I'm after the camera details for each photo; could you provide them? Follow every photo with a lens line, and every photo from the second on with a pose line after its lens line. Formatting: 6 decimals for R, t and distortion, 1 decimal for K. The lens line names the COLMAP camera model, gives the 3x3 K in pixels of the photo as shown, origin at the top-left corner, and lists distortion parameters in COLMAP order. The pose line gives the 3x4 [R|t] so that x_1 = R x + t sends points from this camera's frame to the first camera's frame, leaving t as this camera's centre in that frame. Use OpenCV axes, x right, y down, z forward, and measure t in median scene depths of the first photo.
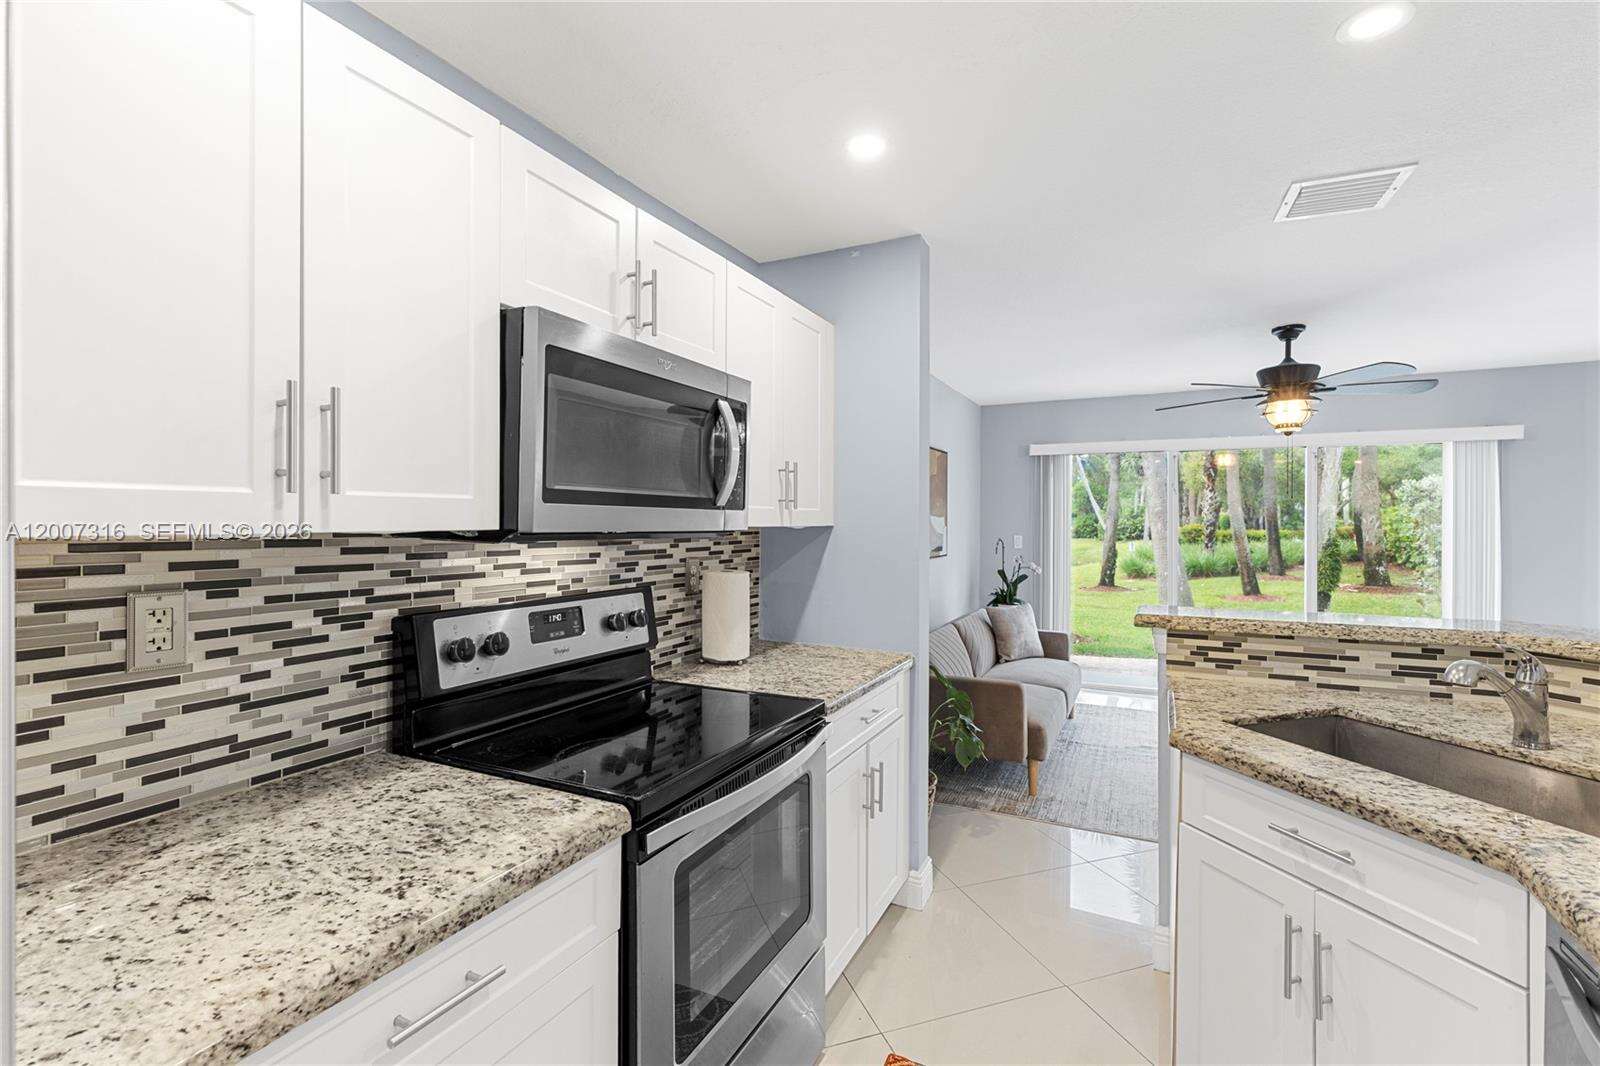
lens RADIAL K [[721.3, 0, 803.6], [0, 721.3, 530.9], [0, 0, 1]] dist [0.001391, 0.000341]
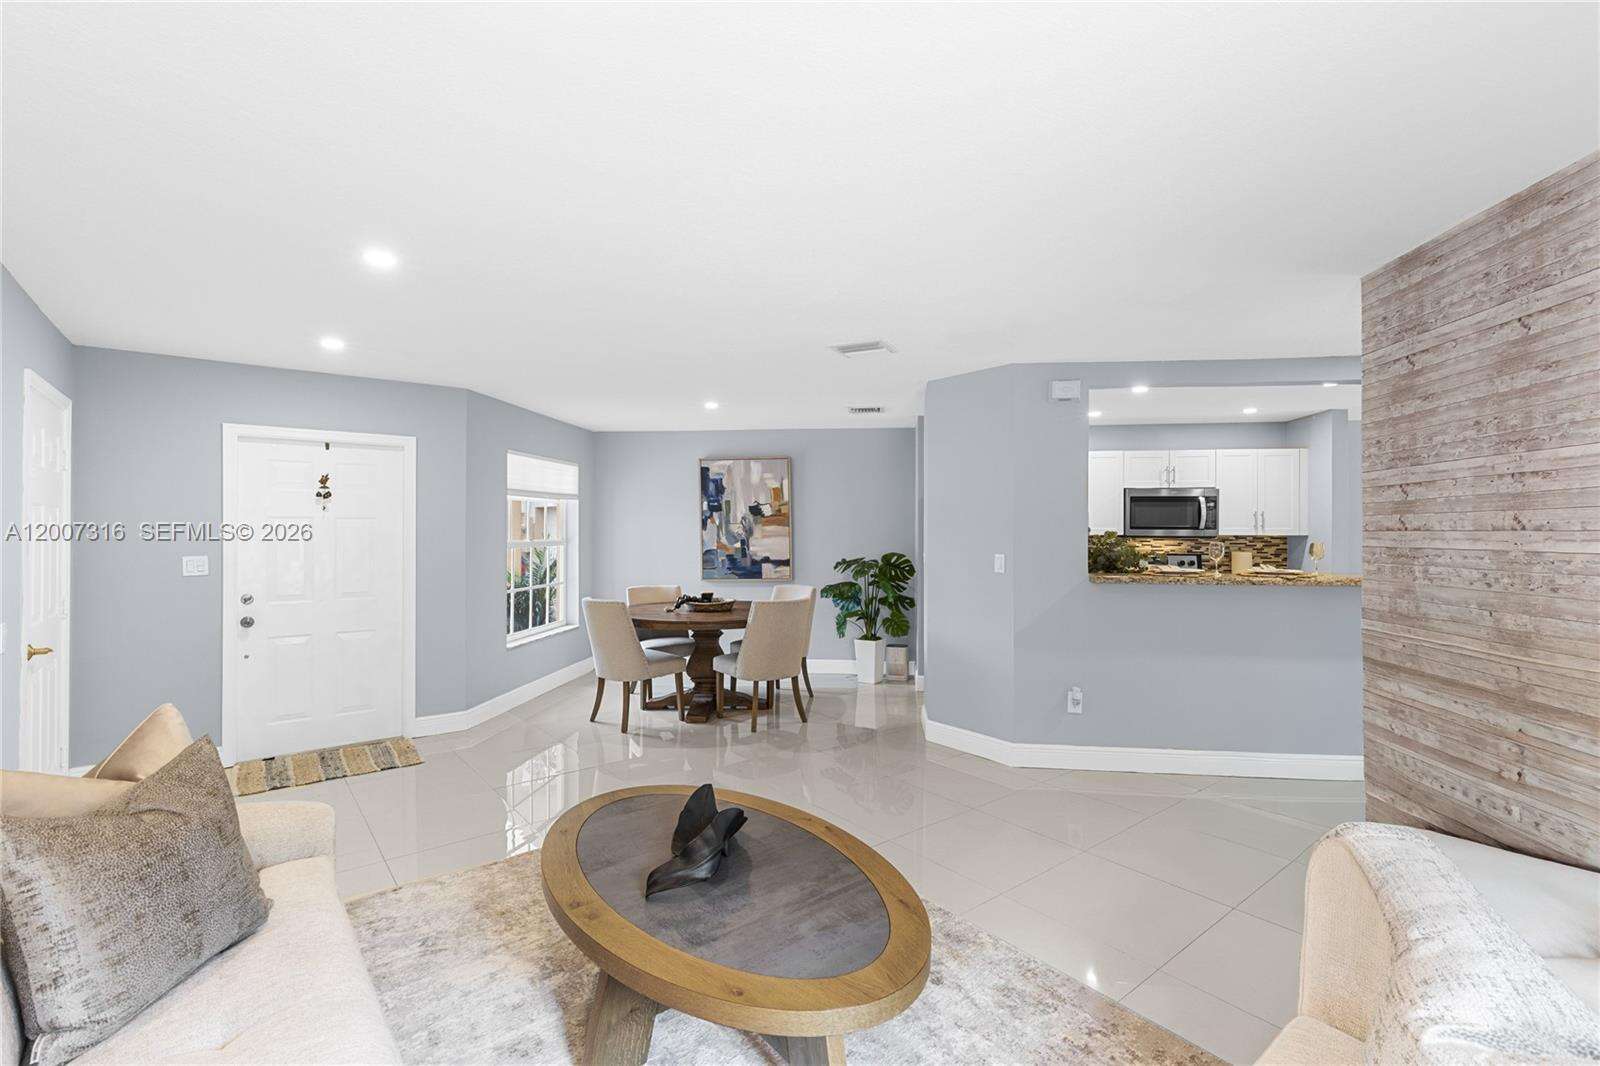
lens RADIAL K [[721.3, 0, 803.6], [0, 721.3, 530.9], [0, 0, 1]] dist [0.001391, 0.000341]
pose [[0.322481, -0.000341, -0.946576, 2.123423], [-0.012623, 0.999909, -0.004660, 0.012393], [0.946492, 0.013452, 0.322447, -1.577299]]
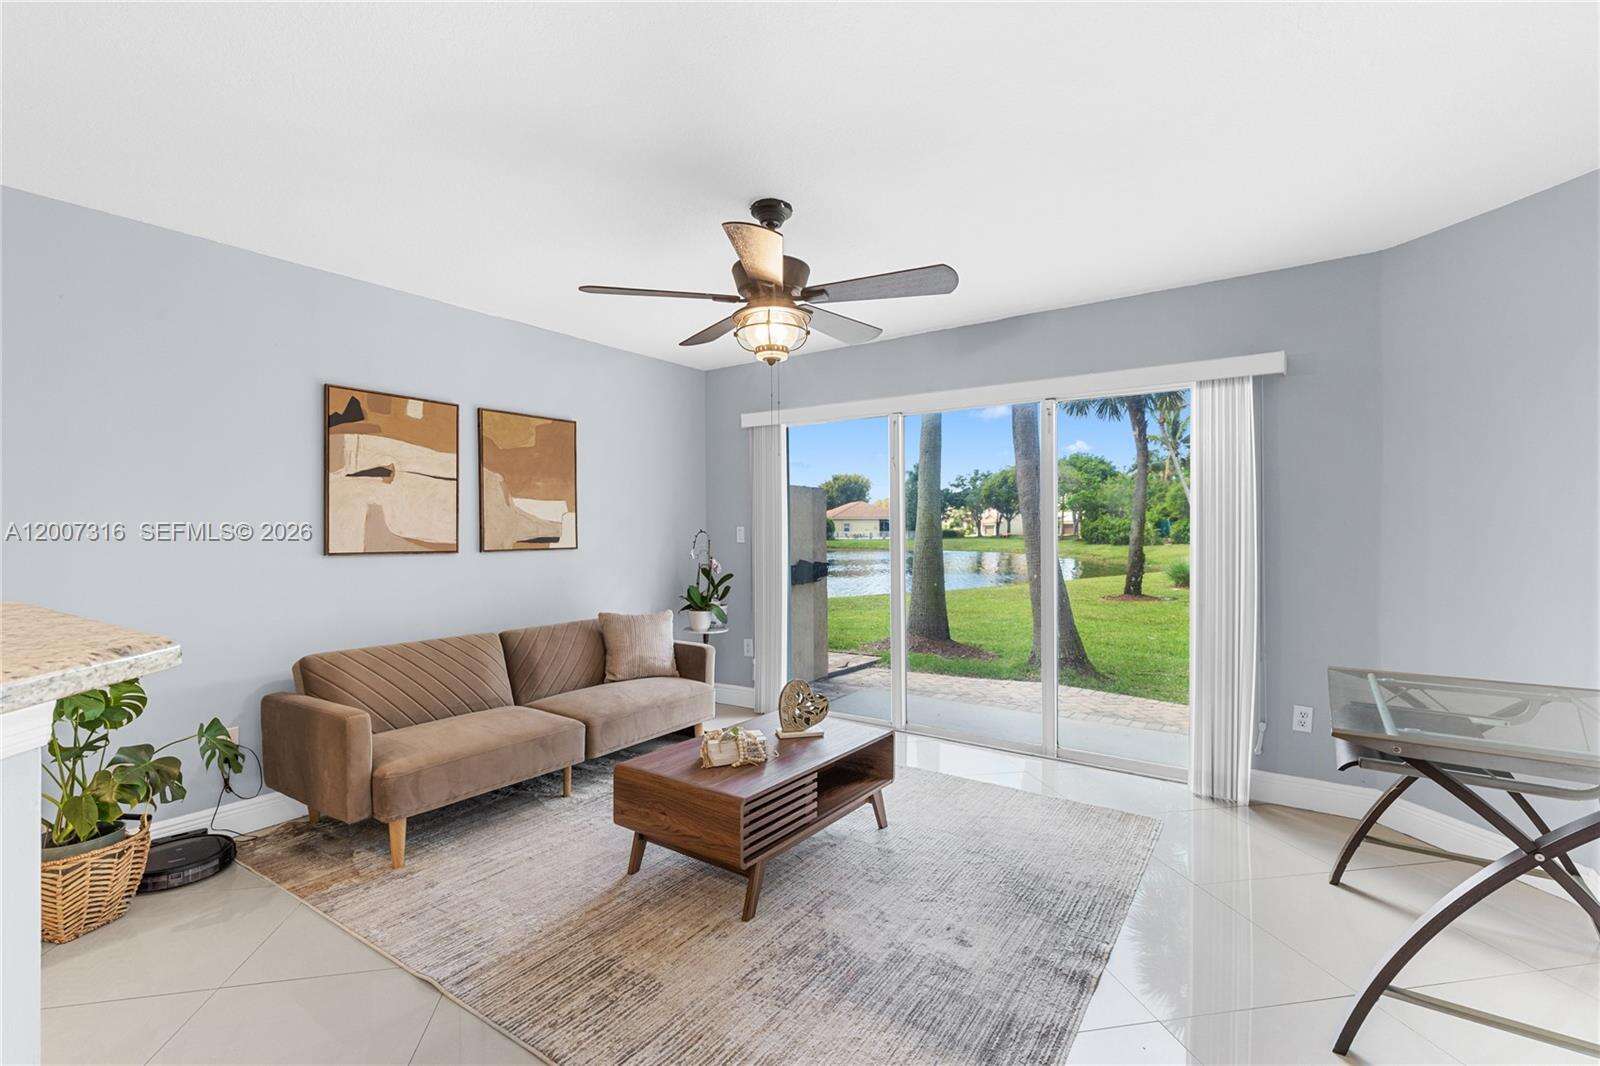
lens RADIAL K [[721.3, 0, 803.6], [0, 721.3, 530.9], [0, 0, 1]] dist [0.001391, 0.000341]
pose [[0.987858, -0.005347, -0.155268, 1.387765], [0.003574, 0.999925, -0.011697, 0.059159], [0.155319, 0.011000, 0.987803, 0.560540]]
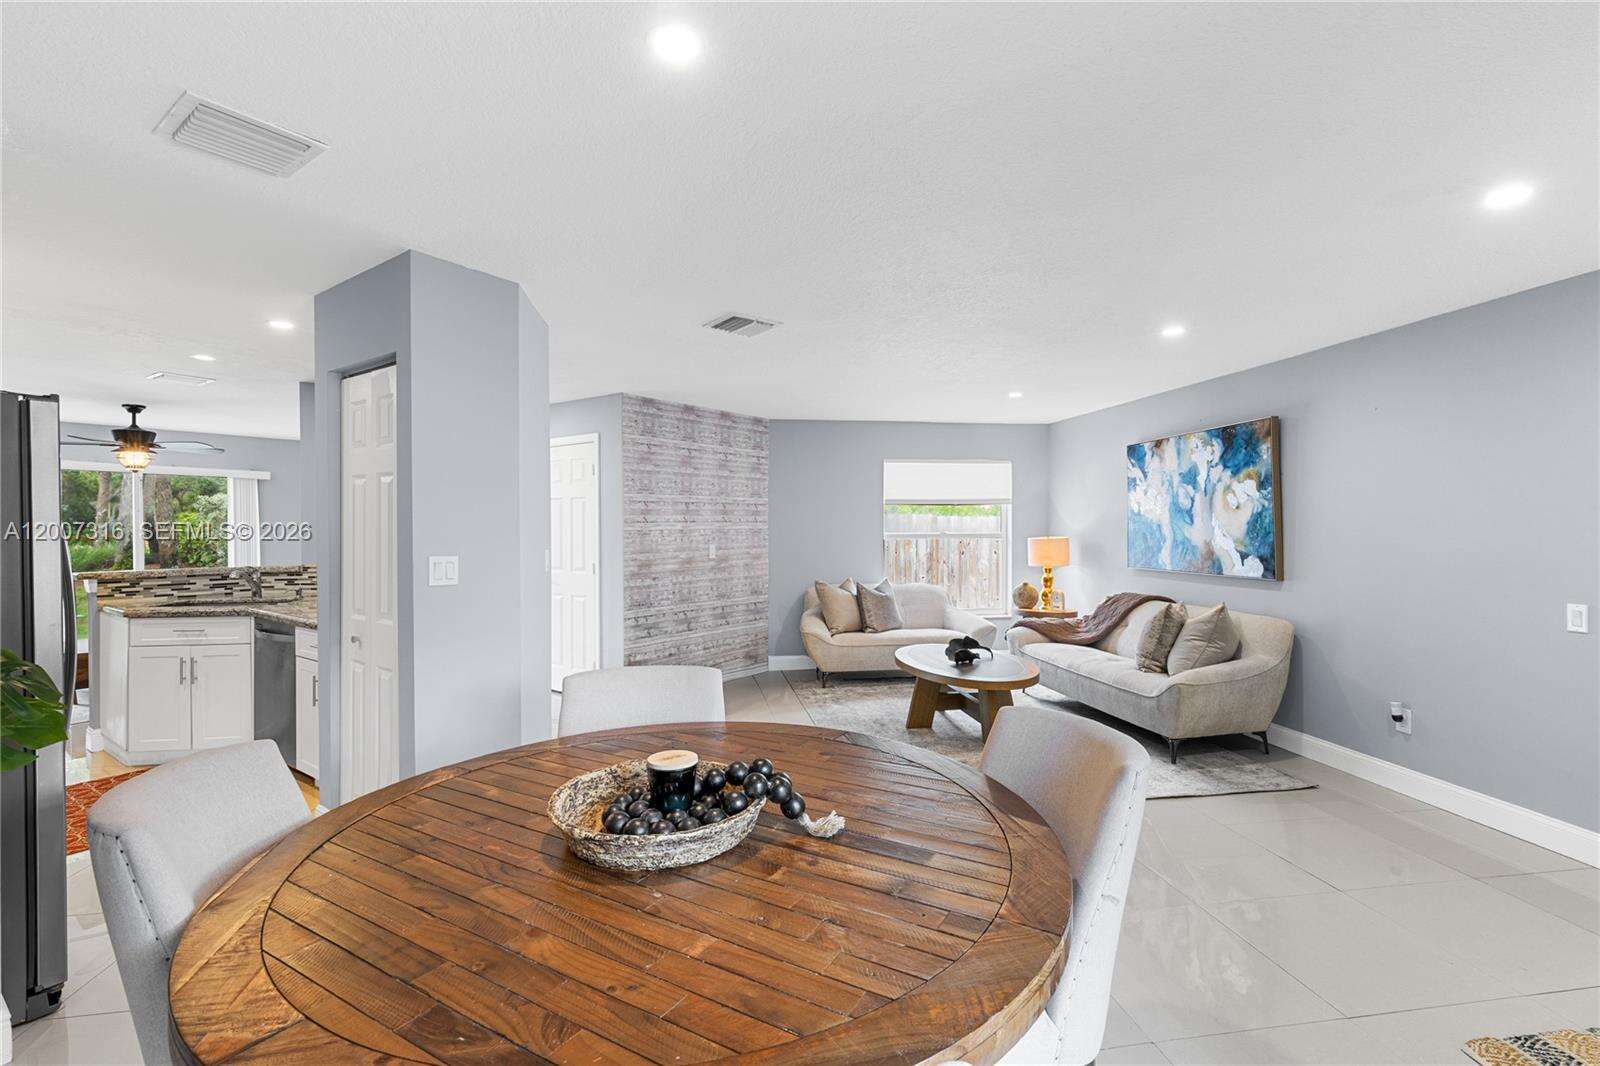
lens RADIAL K [[724.5, 0, 801.3], [0, 724.5, 527.8], [0, 0, 1]] dist [0.003006, 0.000394]
pose [[0.176203, -0.004411, 0.984344, -1.134795], [0.014754, 0.999889, 0.001840, 0.016113], [-0.984243, 0.014199, 0.176248, -1.277655]]
